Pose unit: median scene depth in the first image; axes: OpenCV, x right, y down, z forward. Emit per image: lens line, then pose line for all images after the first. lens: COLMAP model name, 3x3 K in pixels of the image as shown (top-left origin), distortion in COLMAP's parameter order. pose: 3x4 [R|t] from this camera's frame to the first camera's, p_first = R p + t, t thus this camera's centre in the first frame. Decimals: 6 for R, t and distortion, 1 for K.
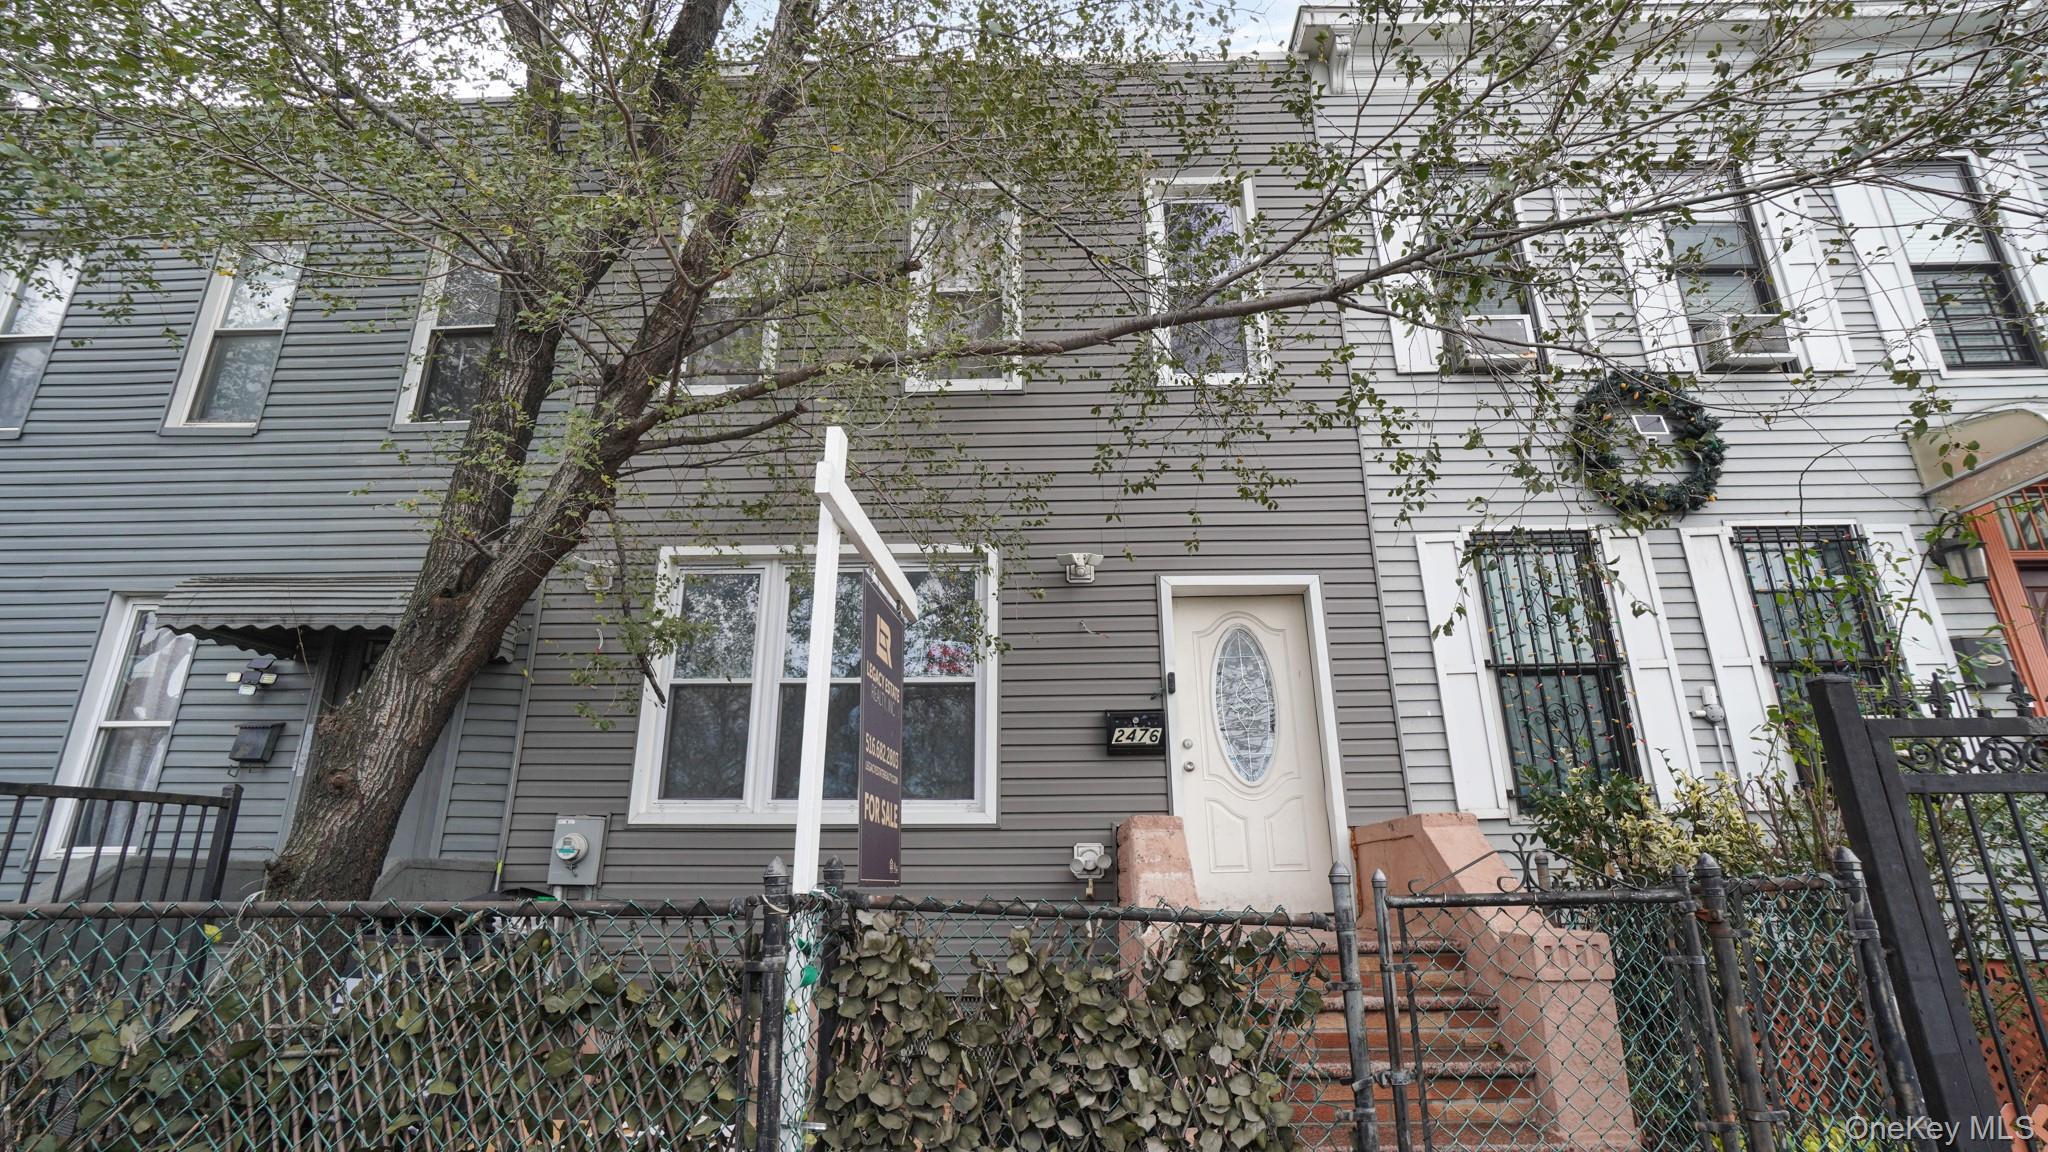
lens RADIAL K [[993.1, 0, 1014.9], [0, 993.1, 572.4], [0, 0, 1]] dist [-0.024356, -0.000043]
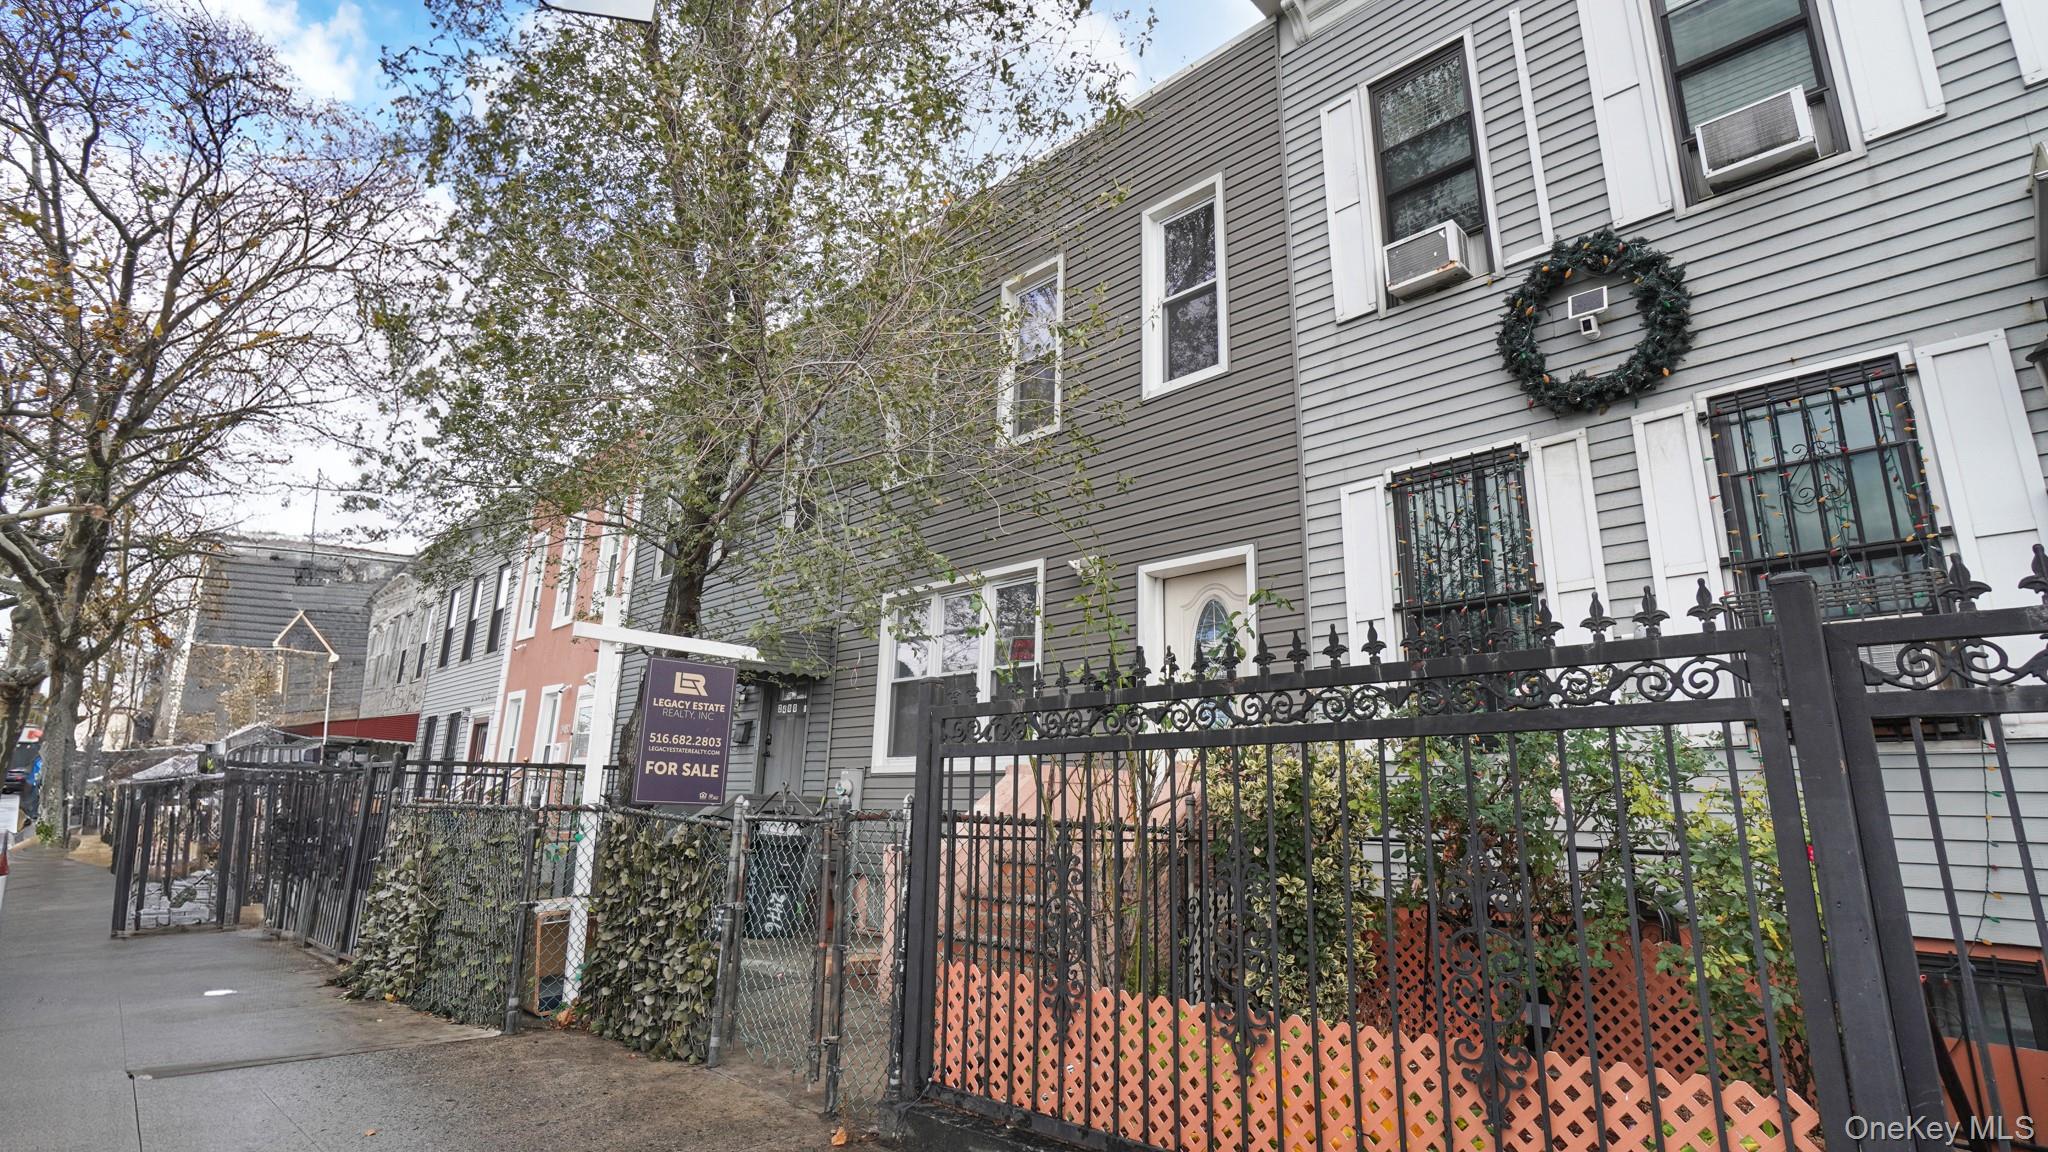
lens RADIAL K [[993.1, 0, 1014.9], [0, 993.1, 572.4], [0, 0, 1]] dist [-0.024356, -0.000043]
pose [[0.722968, -0.146377, -0.675197, 0.844303], [0.187381, 0.982210, -0.012297, -0.002566], [0.664986, -0.117629, 0.737535, 0.005255]]
